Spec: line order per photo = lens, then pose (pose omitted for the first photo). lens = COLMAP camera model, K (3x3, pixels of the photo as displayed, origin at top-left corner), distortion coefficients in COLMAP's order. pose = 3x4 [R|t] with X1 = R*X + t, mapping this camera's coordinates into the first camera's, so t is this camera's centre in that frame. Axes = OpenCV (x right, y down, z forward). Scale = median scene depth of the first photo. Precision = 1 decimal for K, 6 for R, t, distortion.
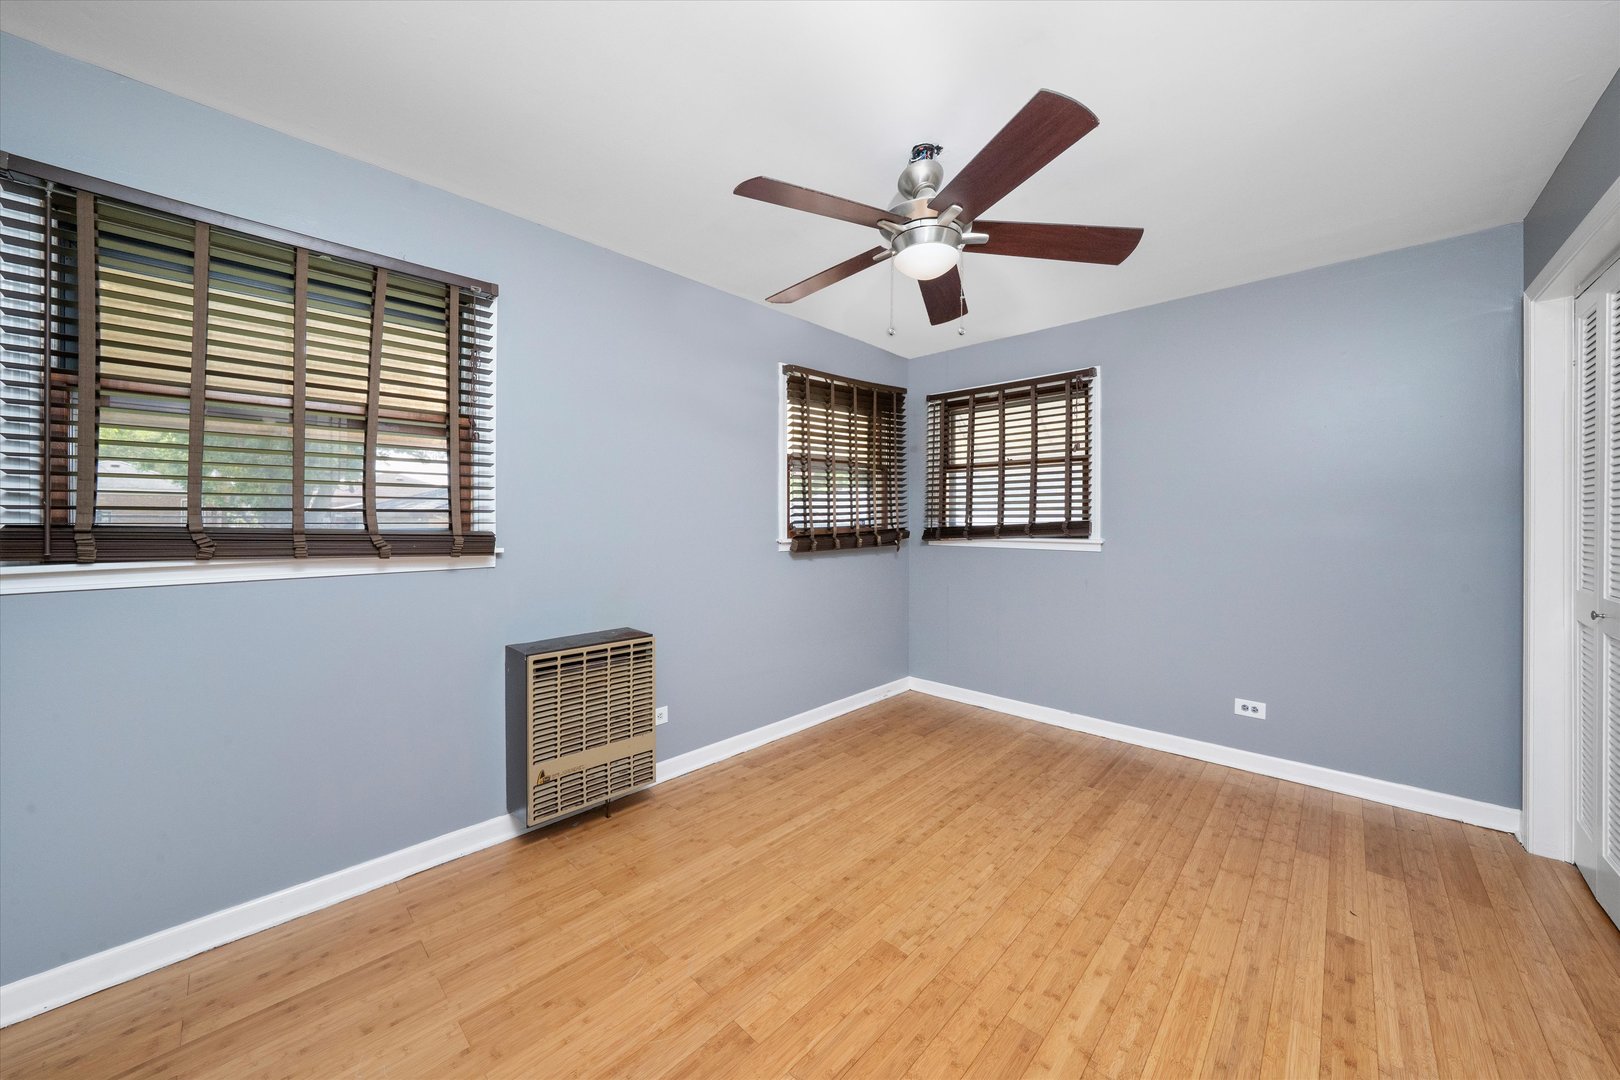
lens RADIAL K [[573.2, 0, 801.8], [0, 573.2, 528.2], [0, 0, 1]] dist [-0.017445, -0.000203]
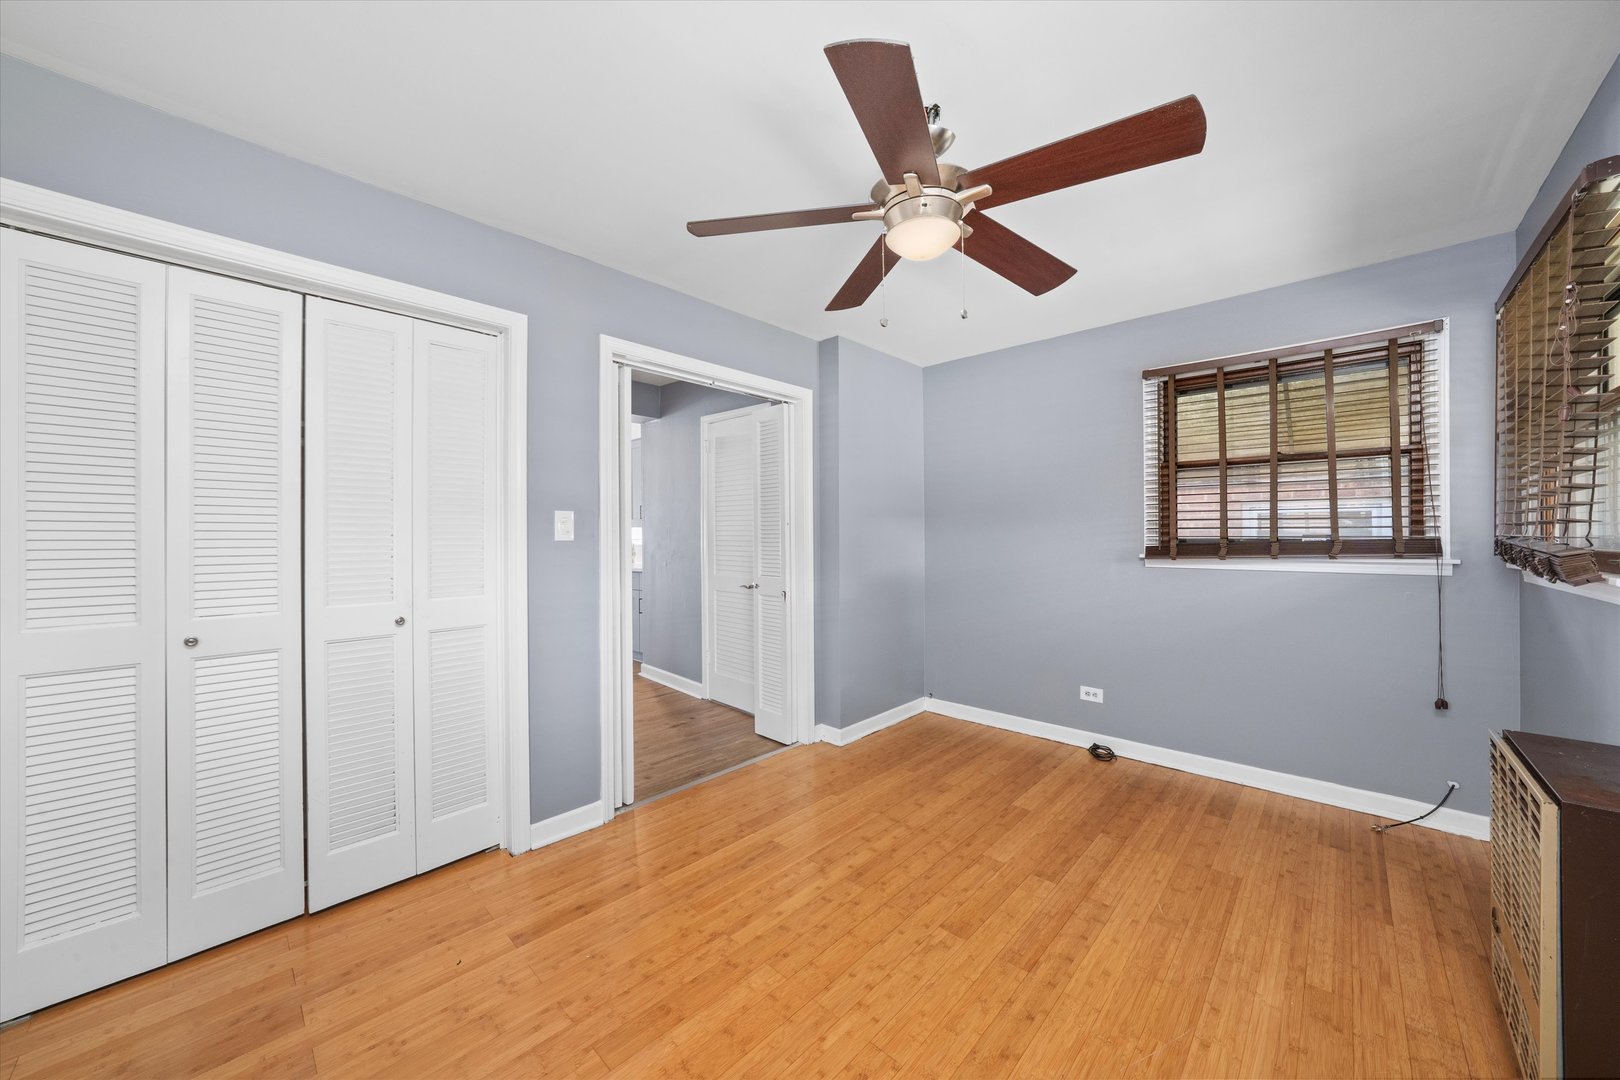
lens RADIAL K [[573.2, 0, 814.8], [0, 573.2, 532.3], [0, 0, 1]] dist [-0.017445, -0.000203]
pose [[-0.999648, 0.003766, -0.026263, 0.462007], [0.003602, 0.999974, 0.006274, -0.025776], [0.026286, 0.006177, -0.999635, 2.122525]]
